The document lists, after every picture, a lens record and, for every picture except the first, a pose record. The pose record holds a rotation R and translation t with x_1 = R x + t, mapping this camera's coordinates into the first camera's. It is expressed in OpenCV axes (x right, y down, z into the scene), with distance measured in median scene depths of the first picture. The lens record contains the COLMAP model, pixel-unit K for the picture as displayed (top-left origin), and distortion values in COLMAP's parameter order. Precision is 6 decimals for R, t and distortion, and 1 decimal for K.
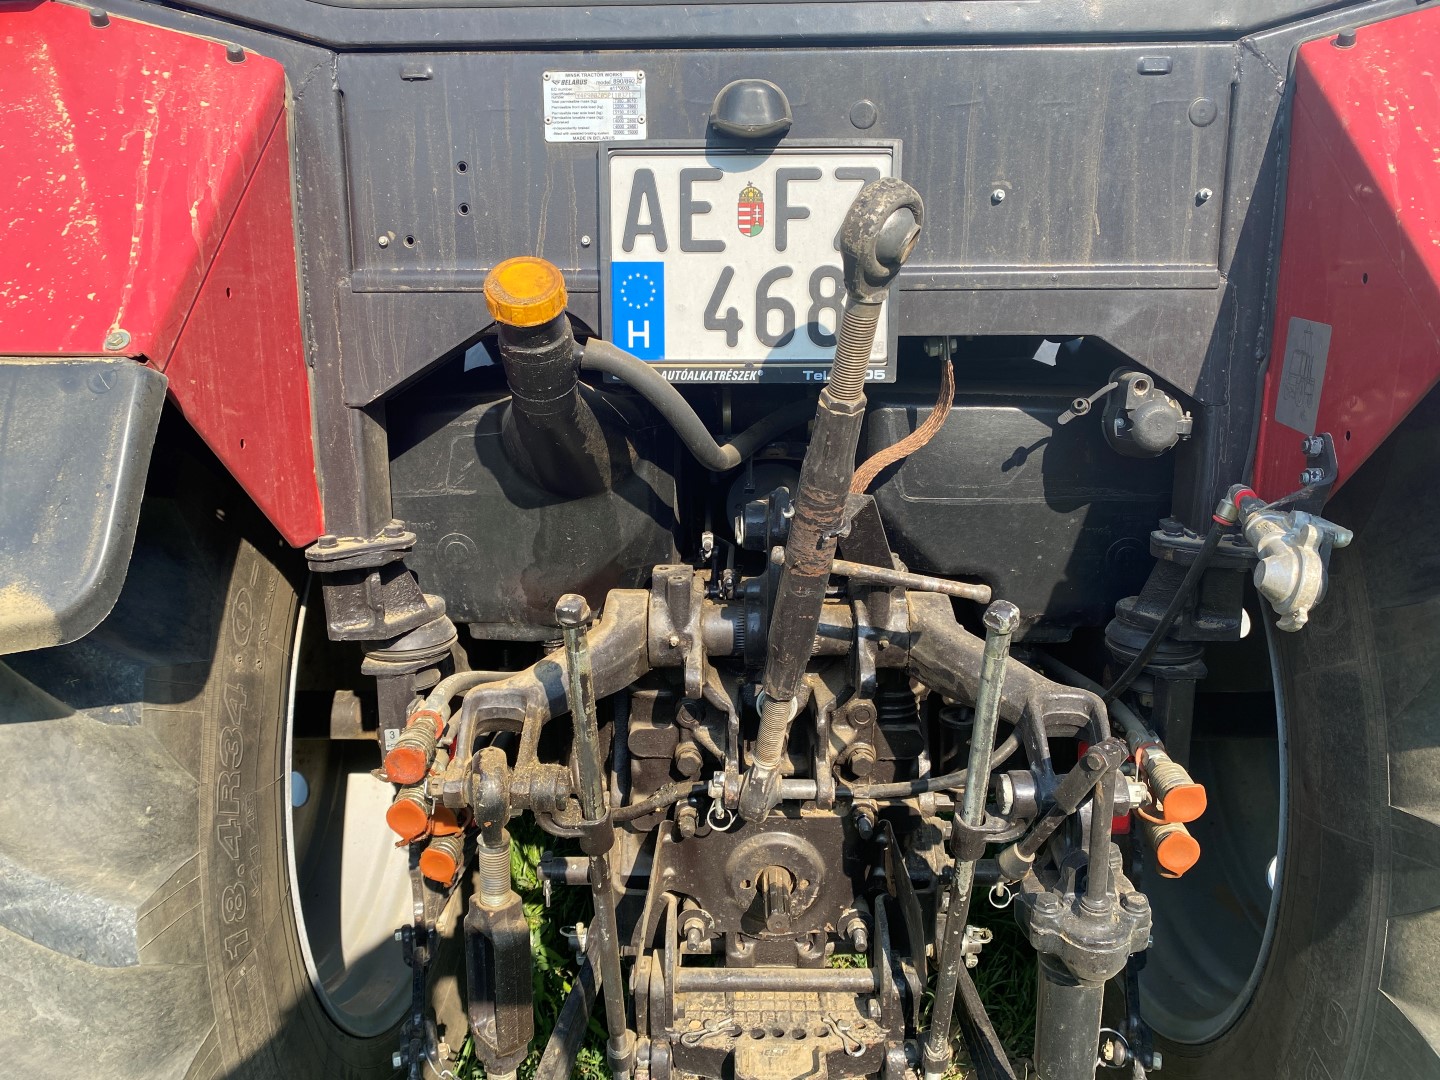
lens RADIAL K [[1101.5, 0, 708.5], [0, 1101.5, 518.6], [0, 0, 1]] dist [0.042146, -0.030942]
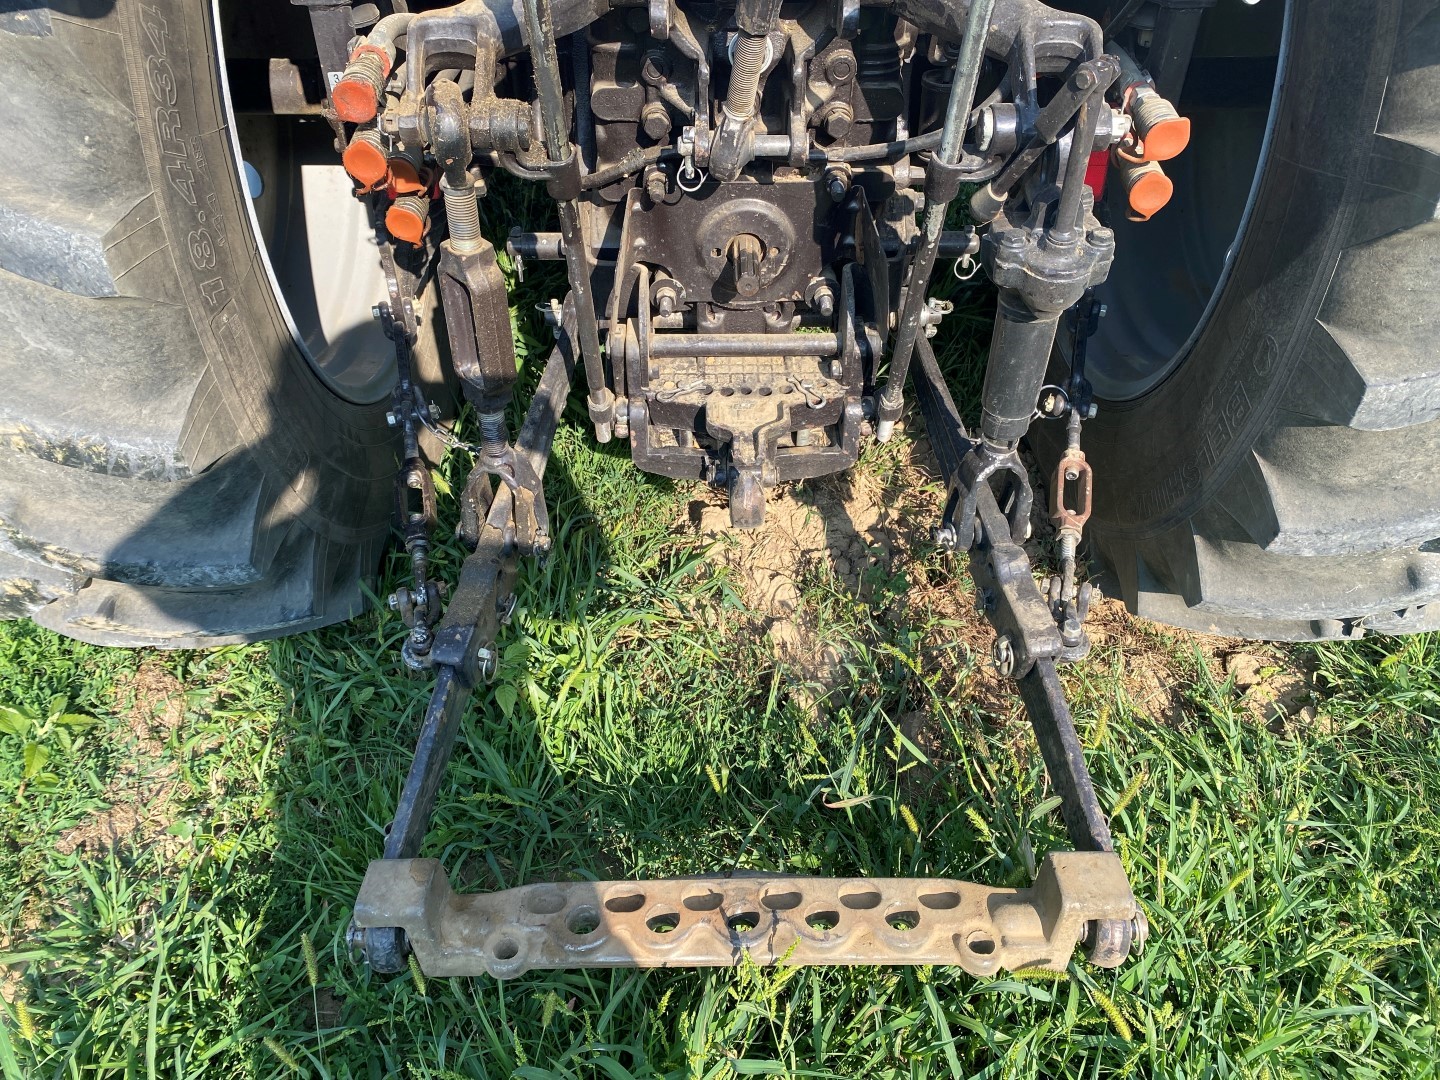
lens RADIAL K [[1101.5, 0, 708.5], [0, 1101.5, 518.6], [0, 0, 1]] dist [0.042146, -0.030942]
pose [[0.999566, -0.015757, 0.024902, -0.002295], [0.003016, 0.895294, 0.445466, 0.103022], [-0.029314, -0.445198, 0.894952, -0.007576]]
